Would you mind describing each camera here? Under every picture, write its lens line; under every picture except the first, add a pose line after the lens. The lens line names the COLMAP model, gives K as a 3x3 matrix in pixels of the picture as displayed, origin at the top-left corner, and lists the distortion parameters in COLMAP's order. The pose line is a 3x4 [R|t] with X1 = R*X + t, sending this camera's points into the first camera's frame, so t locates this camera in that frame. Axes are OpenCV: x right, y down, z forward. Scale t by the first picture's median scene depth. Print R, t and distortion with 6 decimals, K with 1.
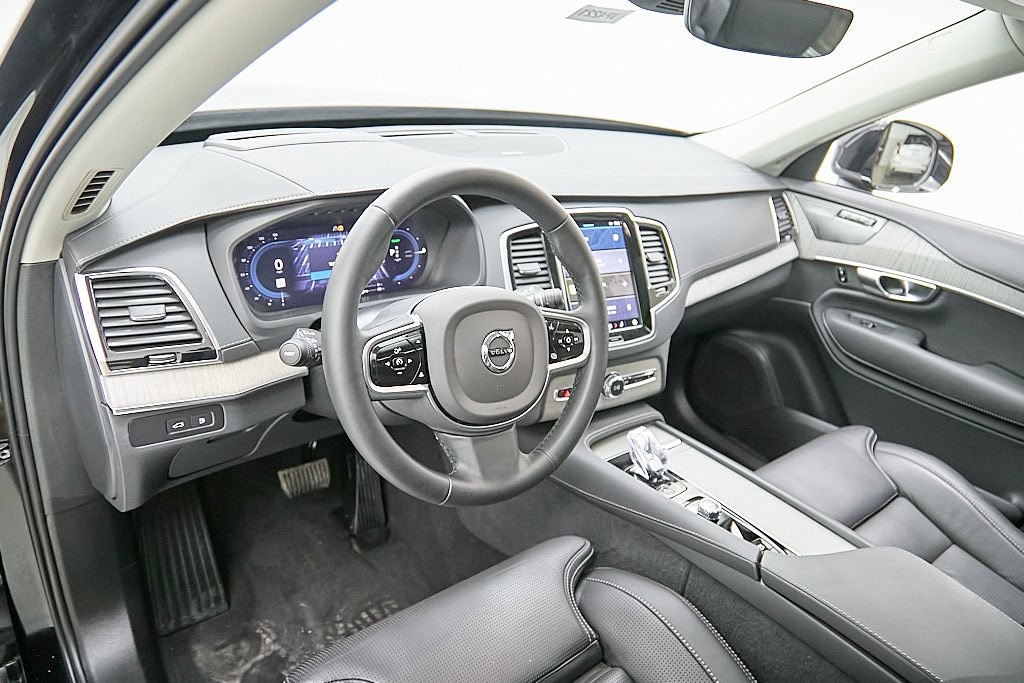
lens RADIAL K [[687.4, 0, 512.0], [0, 687.4, 341.5], [0, 0, 1]] dist [-0.006694, -0.003008]
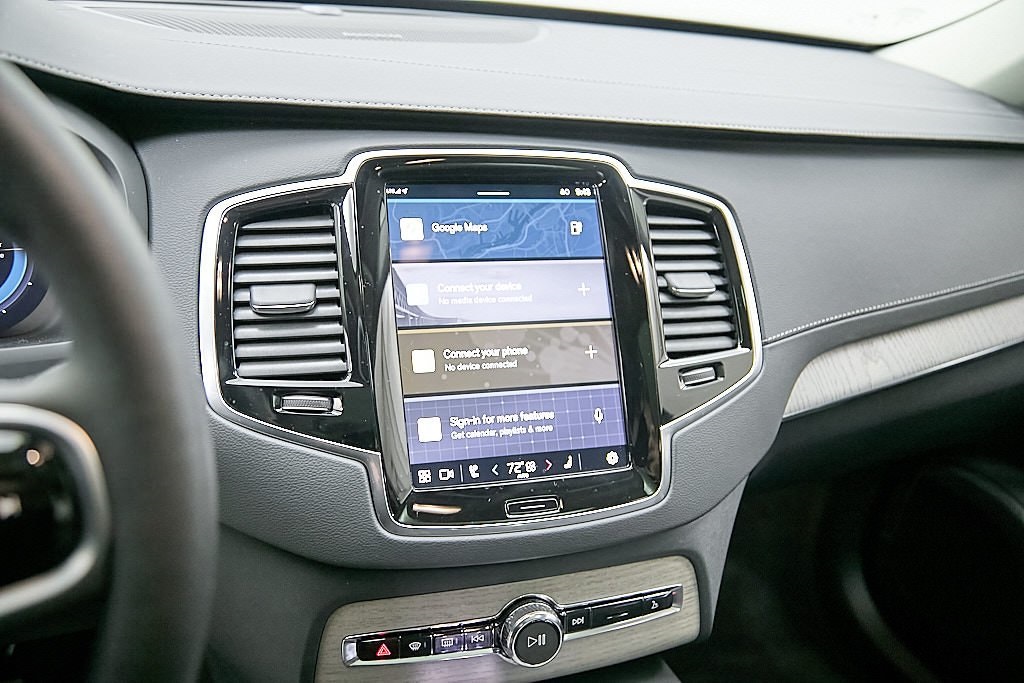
lens RADIAL K [[936.1, 0, 512.0], [0, 936.1, 341.5], [0, 0, 1]] dist [-0.014265, -0.008649]
pose [[0.978654, 0.044665, -0.200602, 0.249124], [-0.059605, 0.995830, -0.069065, -0.057980], [0.196681, 0.079547, 0.977235, 0.553723]]
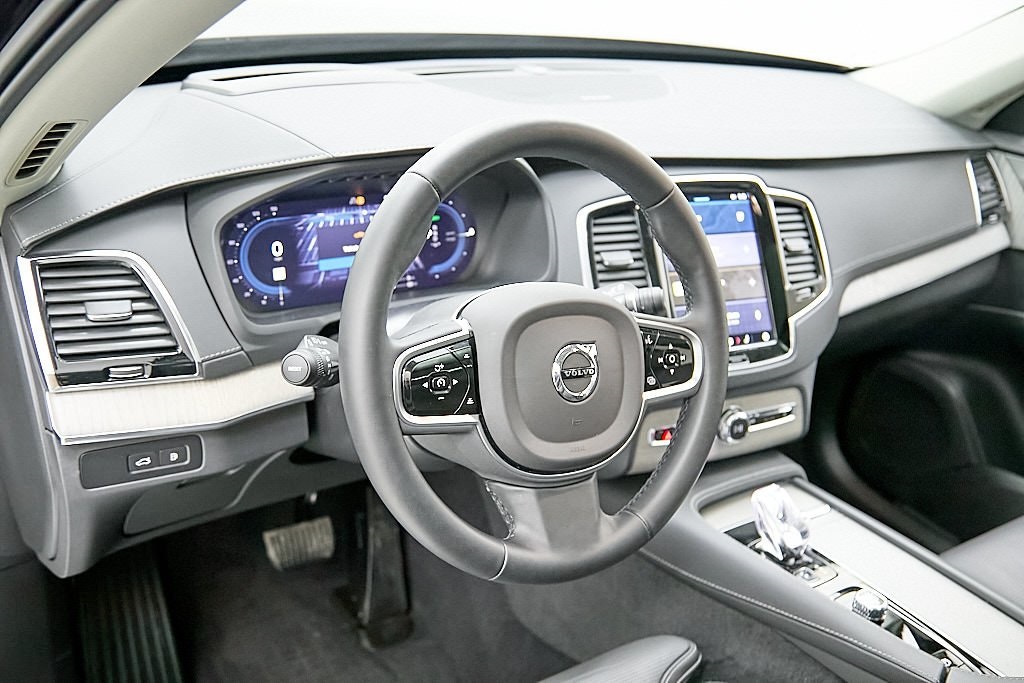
lens RADIAL K [[988.1, 0, 512.0], [0, 988.1, 341.5], [0, 0, 1]] dist [0.002416, 0.016925]
pose [[0.997122, 0.019482, -0.073266, -0.007515], [-0.021011, 0.999576, -0.020150, 0.003346], [0.072842, 0.021631, 0.997109, -0.035127]]
